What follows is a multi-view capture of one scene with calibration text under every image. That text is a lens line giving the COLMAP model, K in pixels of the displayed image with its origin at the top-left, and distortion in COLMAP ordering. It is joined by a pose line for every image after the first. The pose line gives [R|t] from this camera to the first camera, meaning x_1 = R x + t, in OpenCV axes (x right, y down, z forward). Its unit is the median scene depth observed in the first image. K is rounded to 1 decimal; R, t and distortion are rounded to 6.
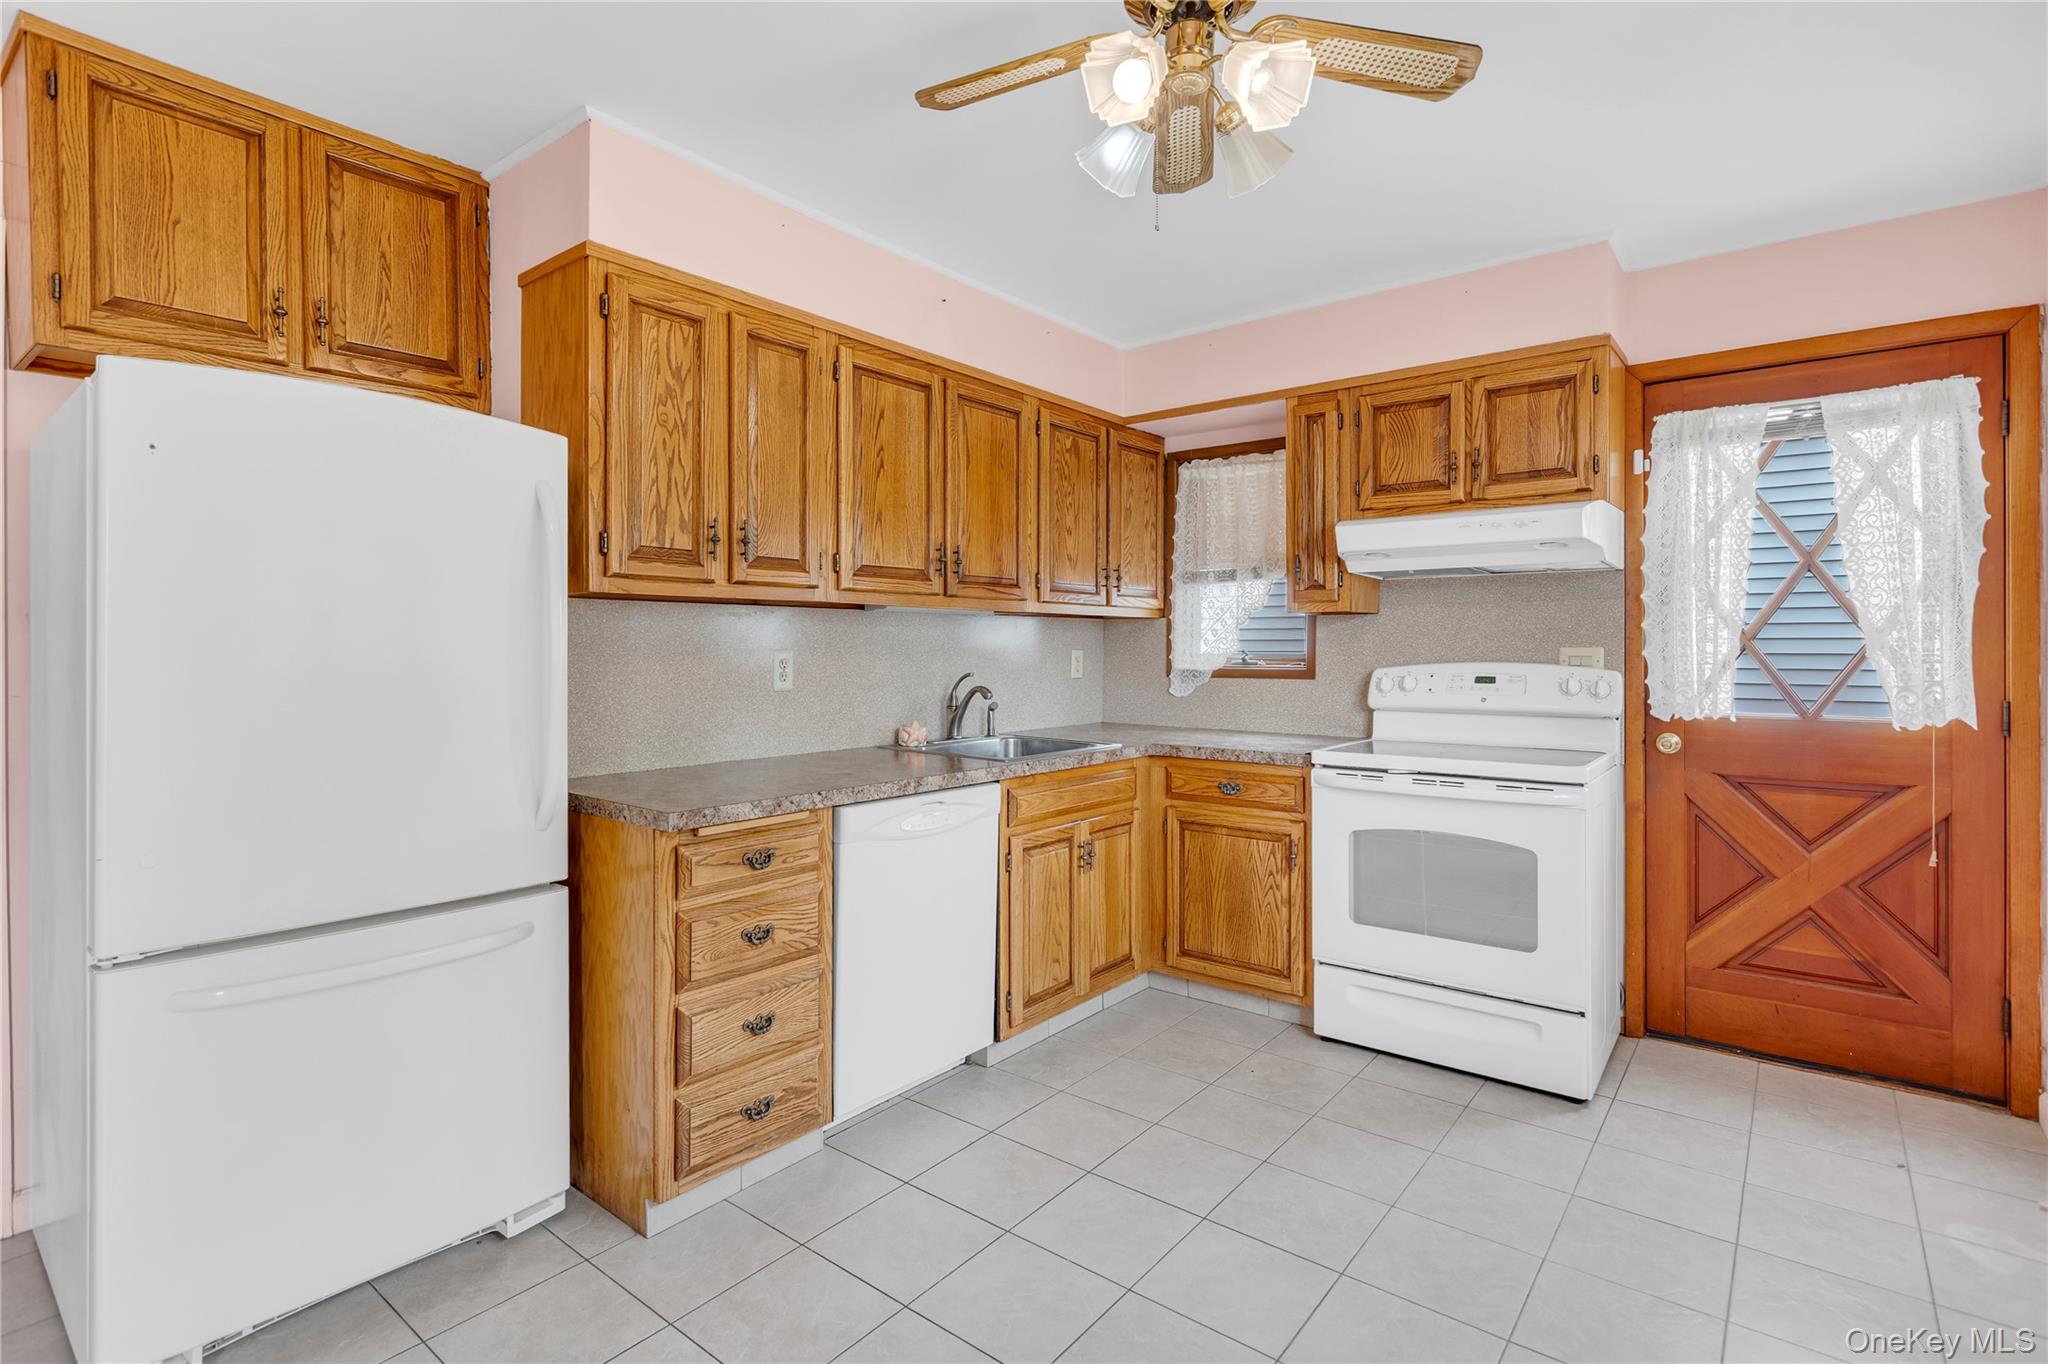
lens RADIAL K [[972.9, 0, 1027.1], [0, 972.9, 665.1], [0, 0, 1]] dist [-0.001263, -0.000354]
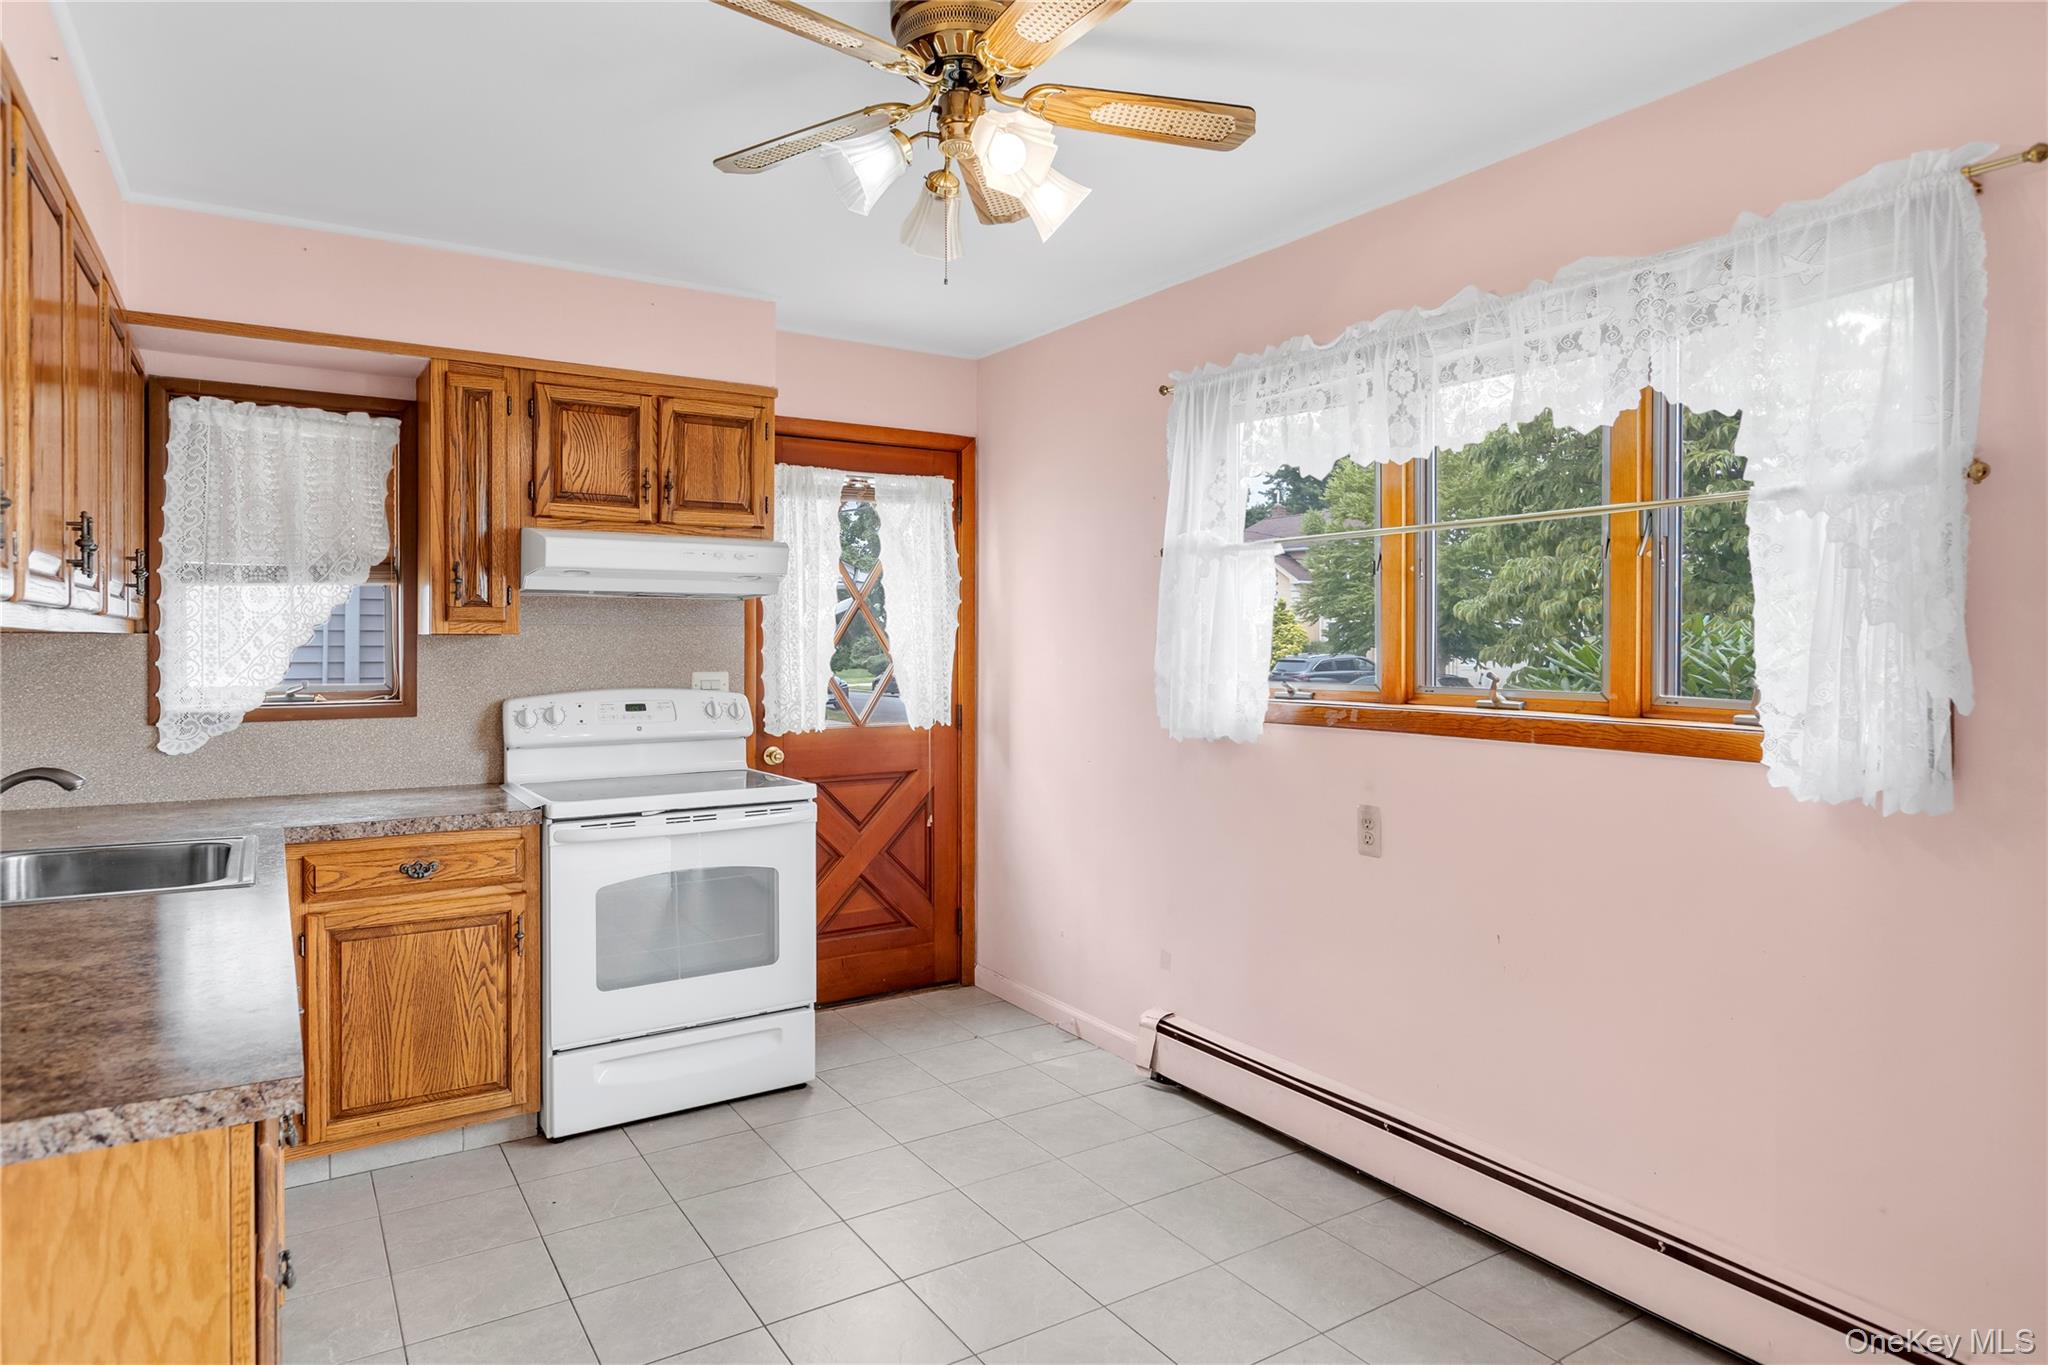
lens RADIAL K [[1179.2, 0, 1023.7], [0, 1179.2, 665.8], [0, 0, 1]] dist [-0.006146, -0.000138]
pose [[0.330886, -0.021812, 0.943419, -0.518509], [0.015447, 0.999724, 0.017696, -0.042300], [-0.943544, 0.008718, 0.331131, 0.269497]]
